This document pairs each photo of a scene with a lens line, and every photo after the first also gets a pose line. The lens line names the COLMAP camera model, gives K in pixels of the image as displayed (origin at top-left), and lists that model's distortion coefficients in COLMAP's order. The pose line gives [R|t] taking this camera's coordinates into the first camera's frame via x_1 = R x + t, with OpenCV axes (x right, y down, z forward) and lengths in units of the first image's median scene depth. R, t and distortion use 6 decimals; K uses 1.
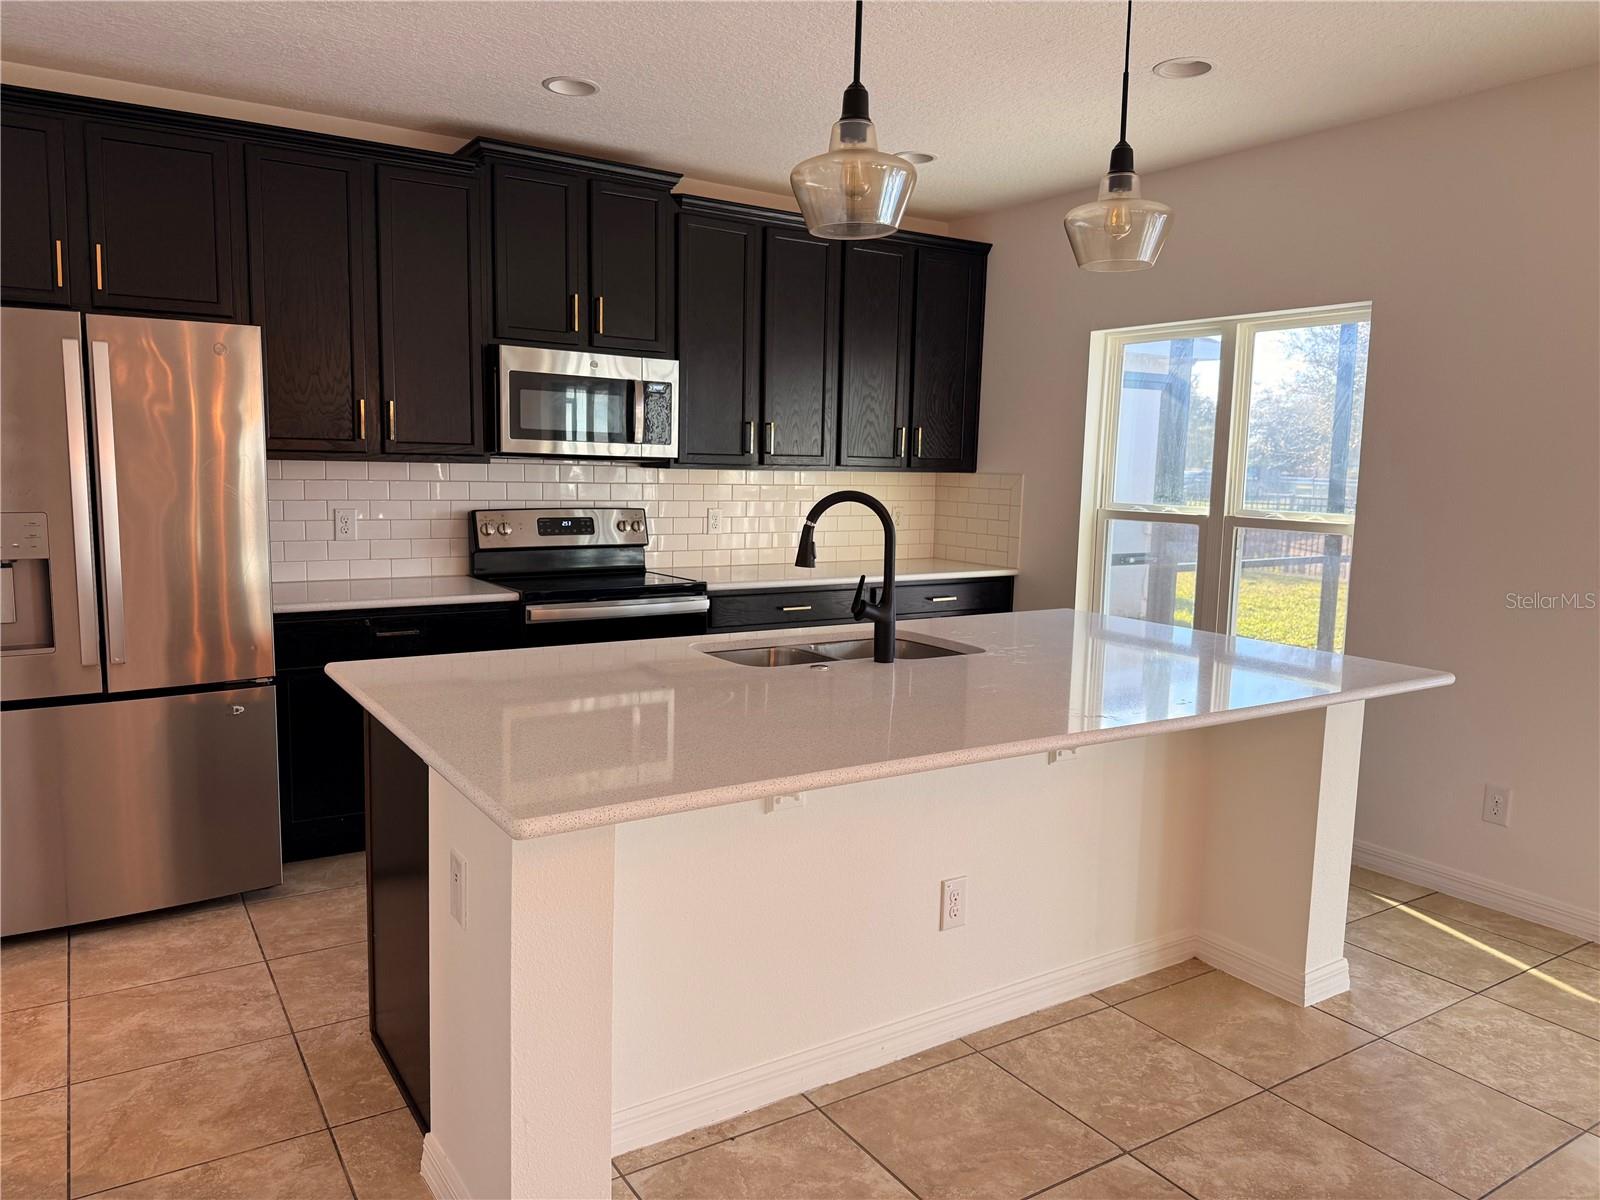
lens RADIAL K [[1137.9, 0, 792.8], [0, 1137.9, 592.9], [0, 0, 1]] dist [0.111648, -0.160560]
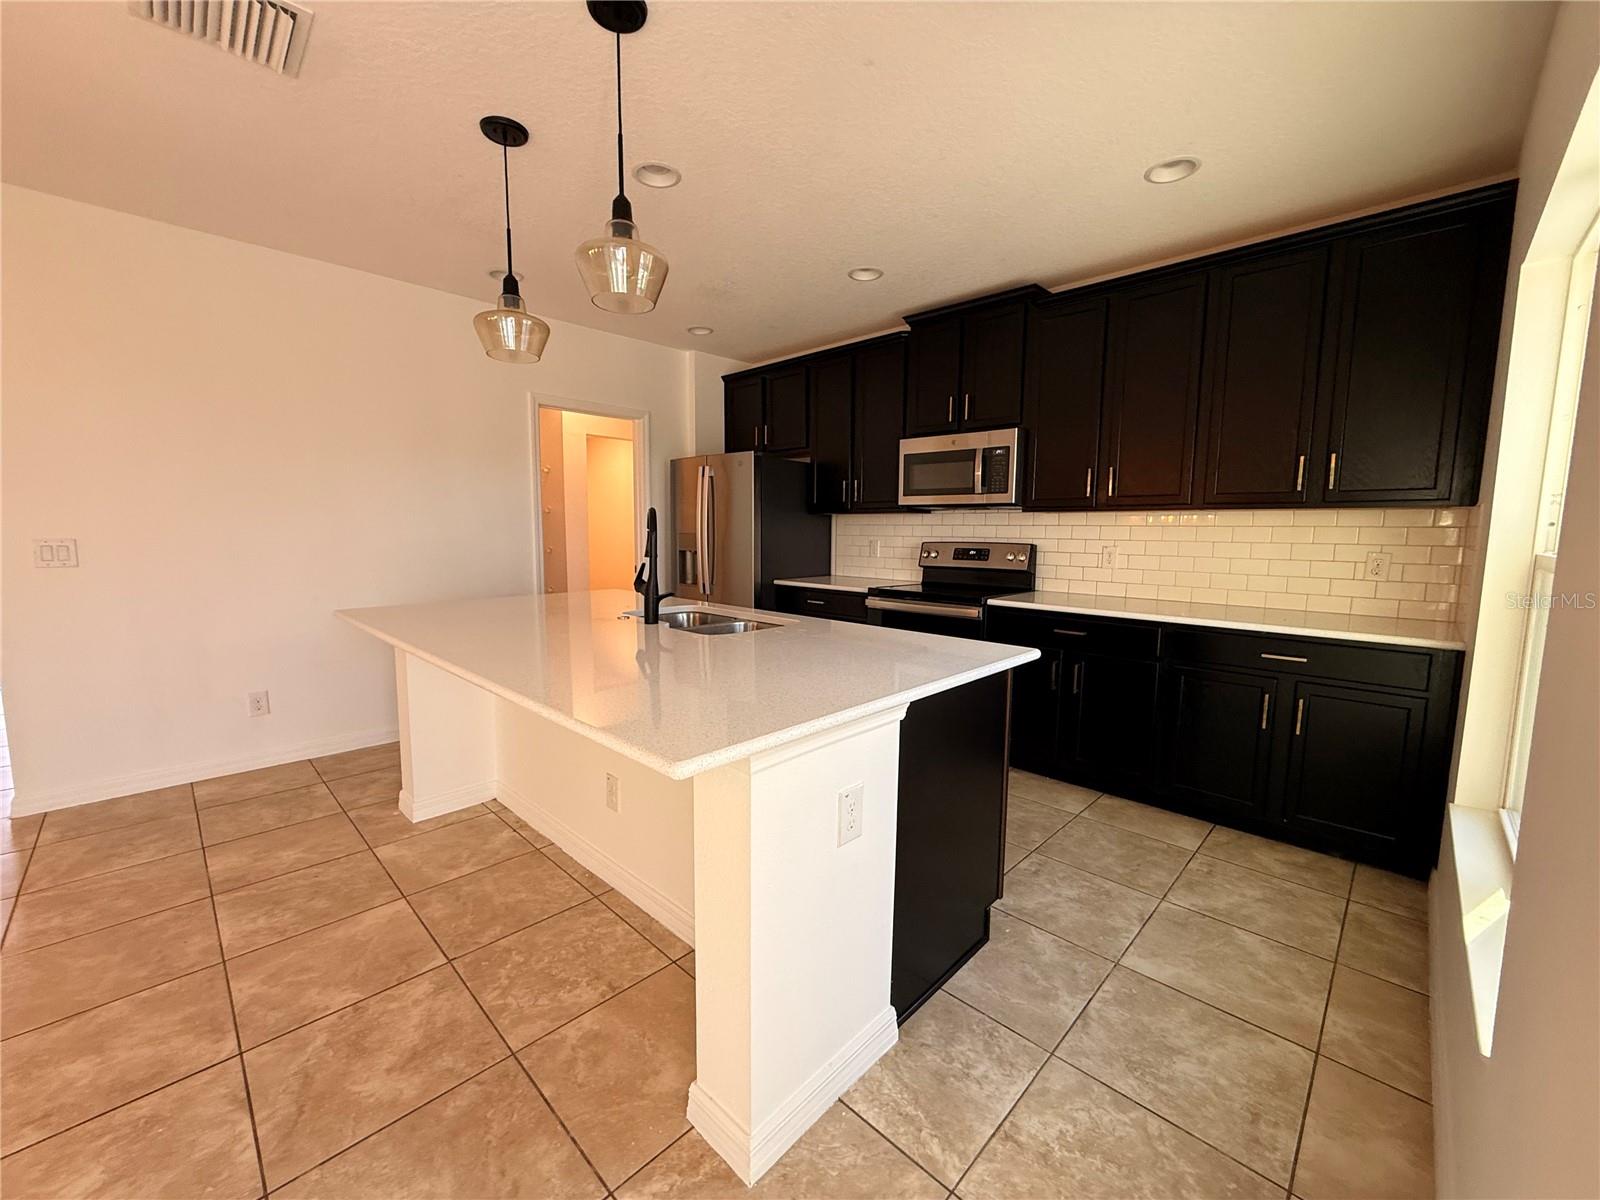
lens RADIAL K [[635.0, 0, 800.0], [0, 635.0, 600.0], [0, 0, 1]] dist [0.022268, -0.021646]
pose [[0.217521, 0.086118, -0.972249, 0.925549], [-0.119708, 0.990934, 0.060991, -0.039386], [0.968687, 0.103119, 0.225858, 1.010344]]
